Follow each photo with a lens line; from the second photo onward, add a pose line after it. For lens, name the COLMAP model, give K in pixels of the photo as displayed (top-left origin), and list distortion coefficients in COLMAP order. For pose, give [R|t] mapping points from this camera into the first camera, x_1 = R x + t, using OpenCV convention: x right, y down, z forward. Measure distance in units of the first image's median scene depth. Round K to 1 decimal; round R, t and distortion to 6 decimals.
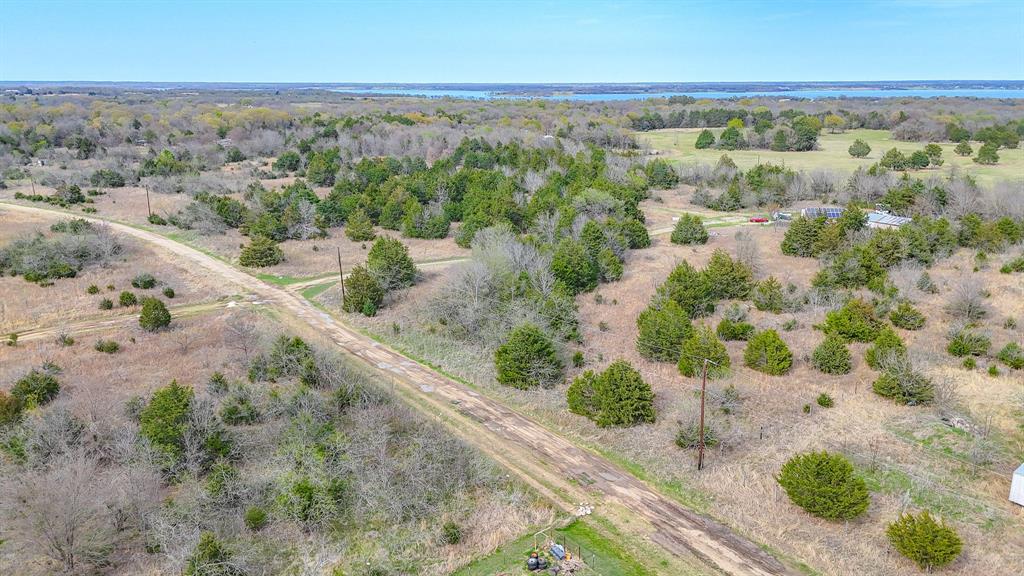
lens RADIAL K [[755.8, 0, 512.0], [0, 755.8, 288.0], [0, 0, 1]] dist [0.071036, -0.060968]
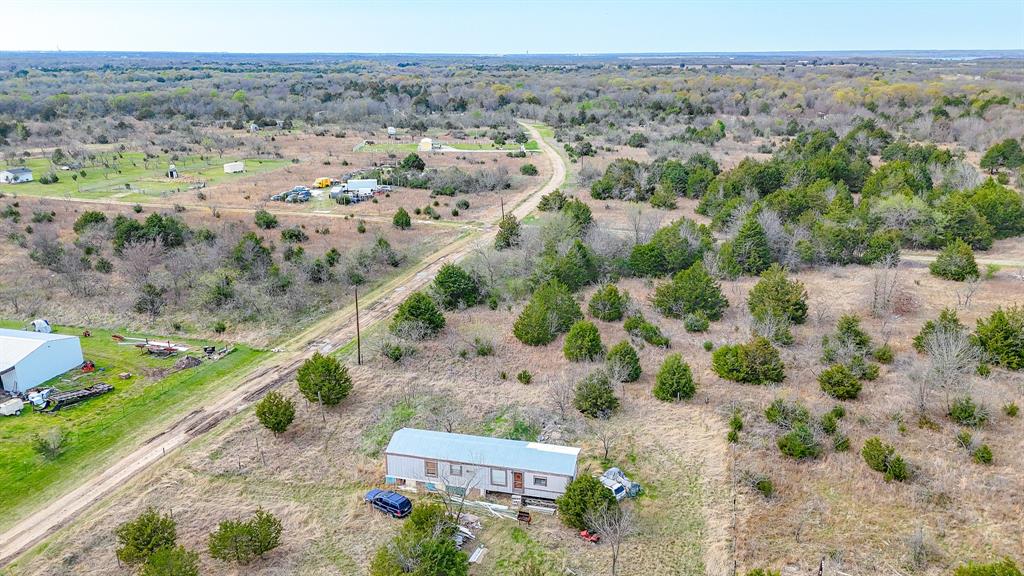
lens RADIAL K [[755.8, 0, 512.0], [0, 755.8, 288.0], [0, 0, 1]] dist [0.071036, -0.060968]
pose [[0.570471, 0.243345, -0.784440, 0.723644], [-0.213381, 0.966215, 0.144556, -0.078943], [0.793115, 0.084919, 0.603123, 0.180534]]
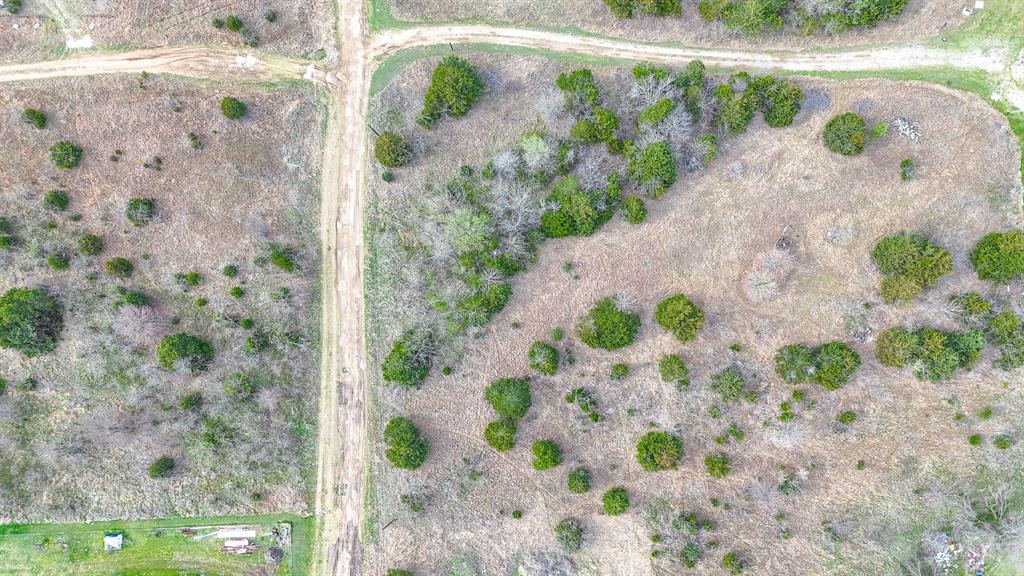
lens RADIAL K [[755.8, 0, 512.0], [0, 755.8, 288.0], [0, 0, 1]] dist [0.071036, -0.060968]
pose [[0.792521, 0.609593, -0.017511, 0.077712], [-0.174036, 0.253595, 0.951526, -0.894004], [0.584484, -0.751056, 0.307071, 0.502882]]
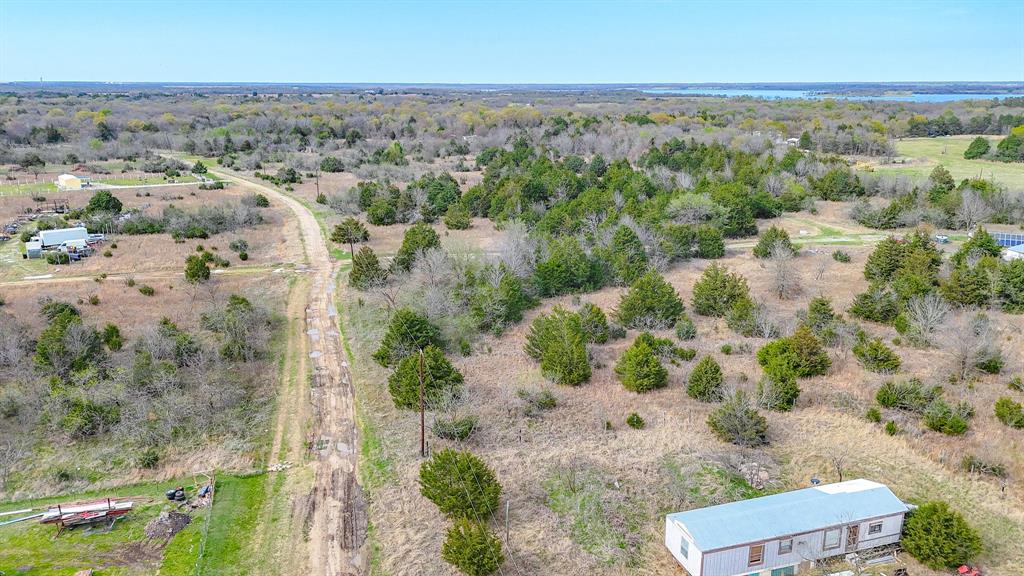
lens RADIAL K [[755.8, 0, 512.0], [0, 755.8, 288.0], [0, 0, 1]] dist [0.071036, -0.060968]
pose [[0.918902, 0.104825, -0.380303, 0.356407], [-0.105057, 0.994261, 0.020211, -0.010845], [0.380239, 0.021382, 0.924641, 0.044142]]
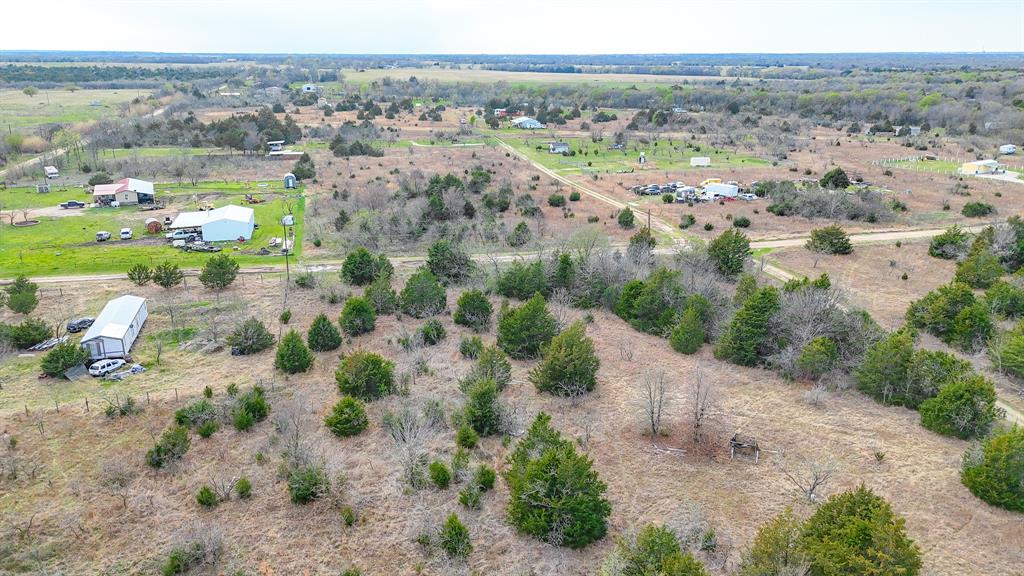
lens RADIAL K [[759.2, 0, 512.0], [0, 759.2, 288.0], [0, 0, 1]] dist [0.106905, -0.154976]
pose [[-0.433228, 0.265289, -0.861357, 0.820934], [-0.236898, 0.888577, 0.392823, -0.313711], [0.869594, 0.374235, -0.322110, 1.041421]]
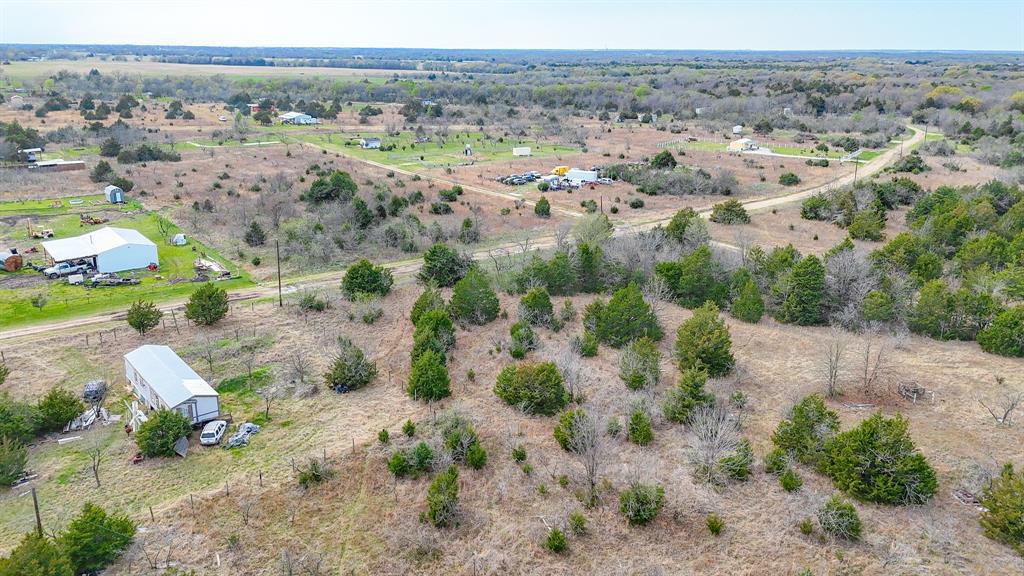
lens RADIAL K [[763.0, 0, 504.8], [0, 763.0, 272.1], [0, 0, 1]] dist [0.077911, -0.076786]
pose [[-0.040606, 0.280901, -0.958877, 0.893412], [-0.267797, 0.921499, 0.281291, -0.213285], [0.962619, 0.268207, 0.037806, 0.682583]]
